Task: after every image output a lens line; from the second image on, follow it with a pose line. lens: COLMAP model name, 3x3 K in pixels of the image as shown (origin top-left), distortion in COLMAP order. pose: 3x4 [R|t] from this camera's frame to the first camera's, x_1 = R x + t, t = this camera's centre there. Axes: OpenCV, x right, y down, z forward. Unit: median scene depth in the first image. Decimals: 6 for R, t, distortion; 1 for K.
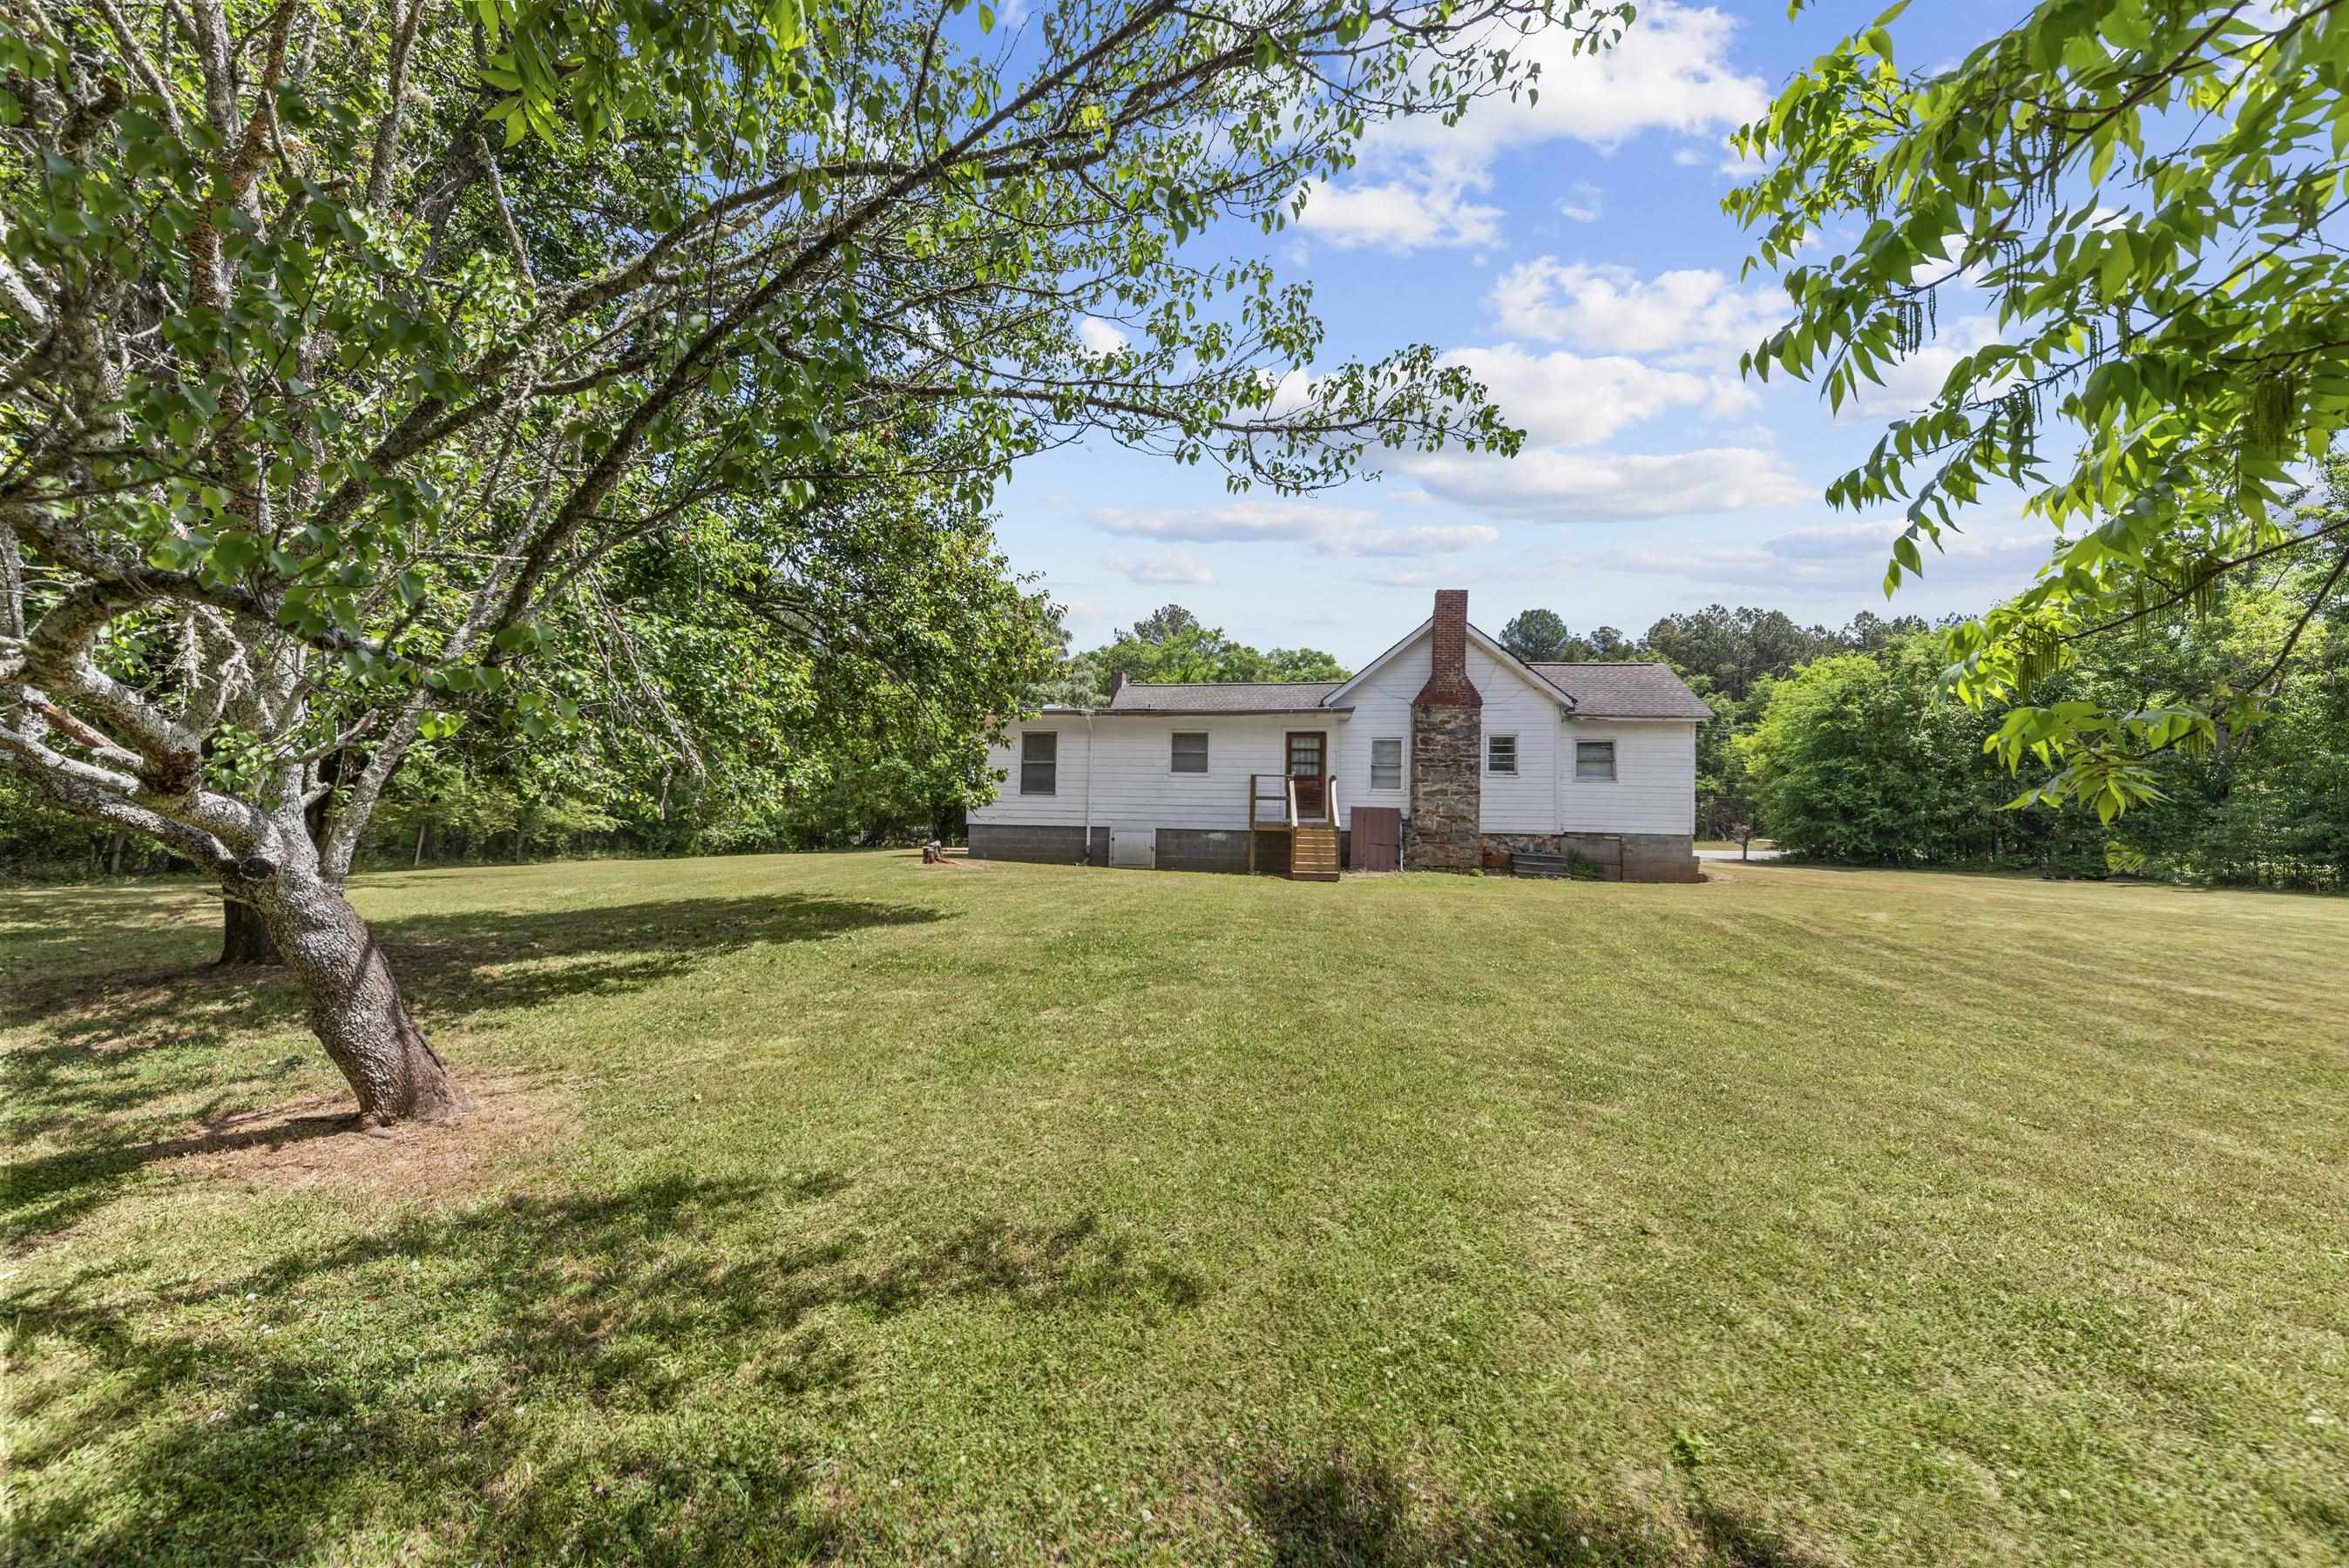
lens RADIAL K [[839.3, 0, 1187.7], [0, 839.3, 800.2], [0, 0, 1]] dist [0.013888, -0.004834]
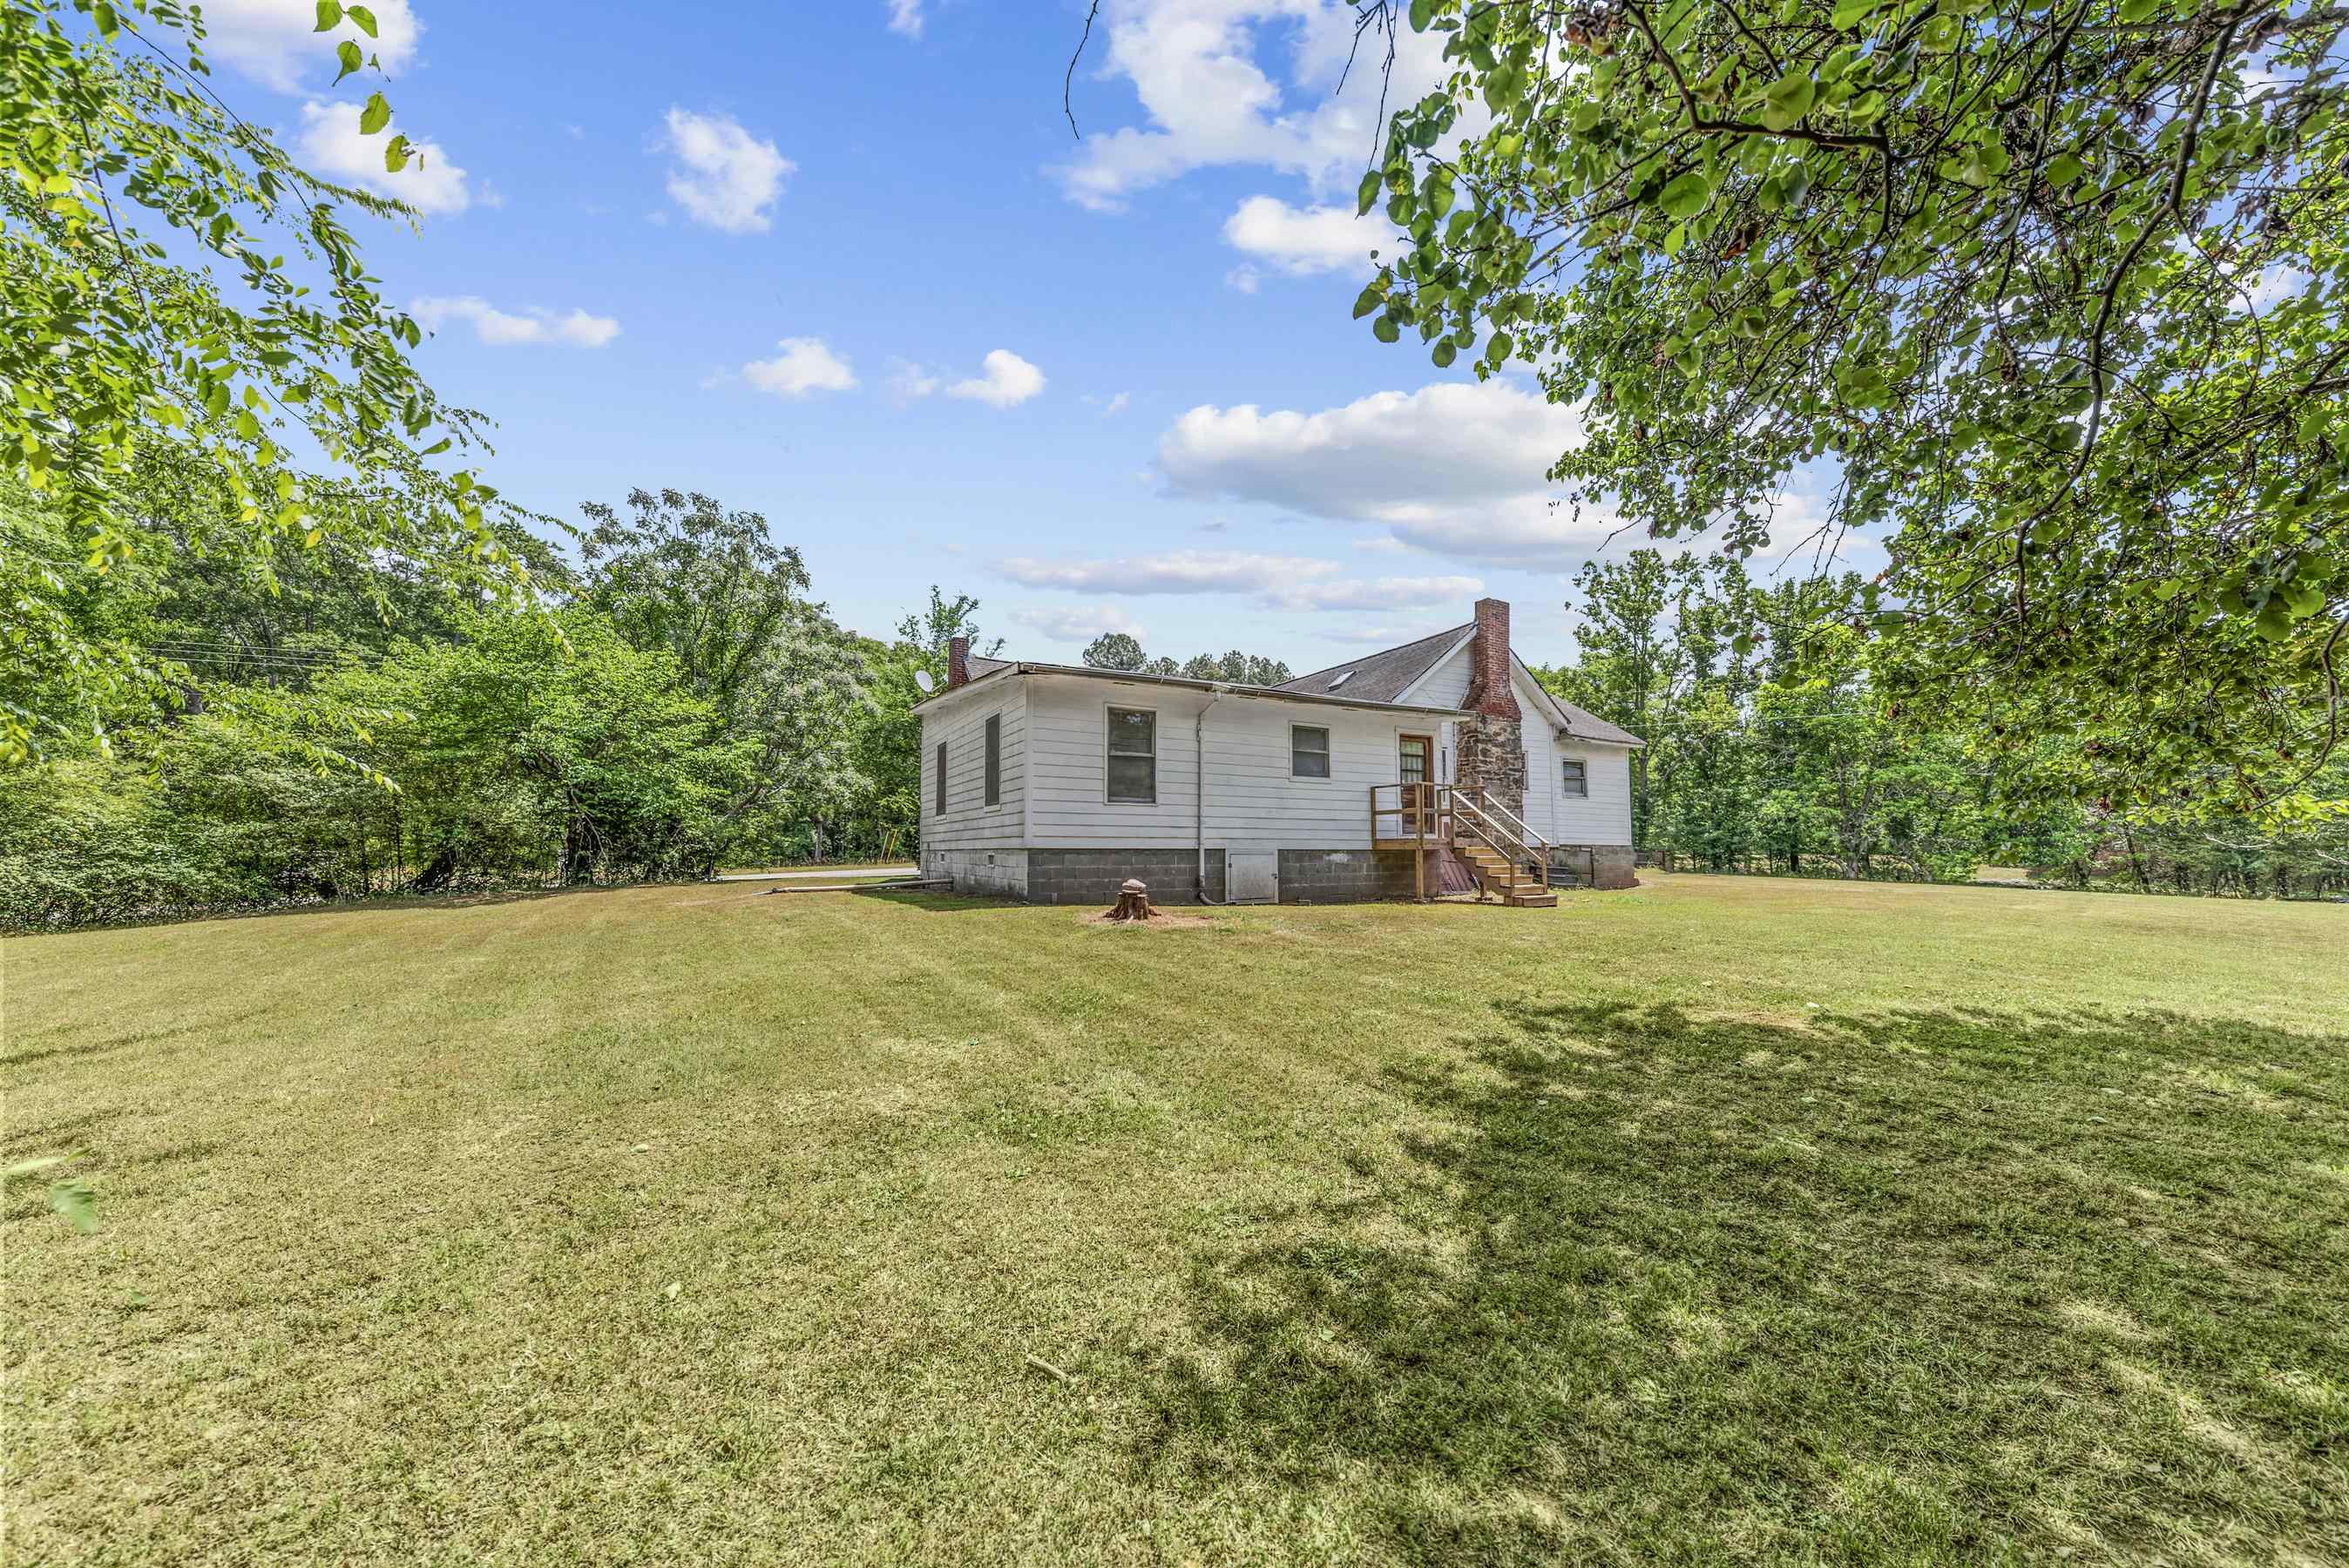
lens RADIAL K [[839.3, 0, 1187.7], [0, 839.3, 800.2], [0, 0, 1]] dist [0.013888, -0.004834]
pose [[0.789169, 0.016839, 0.613945, -0.562134], [-0.008471, 0.999827, -0.016534, 0.002145], [-0.614118, 0.007848, 0.789175, 0.454513]]
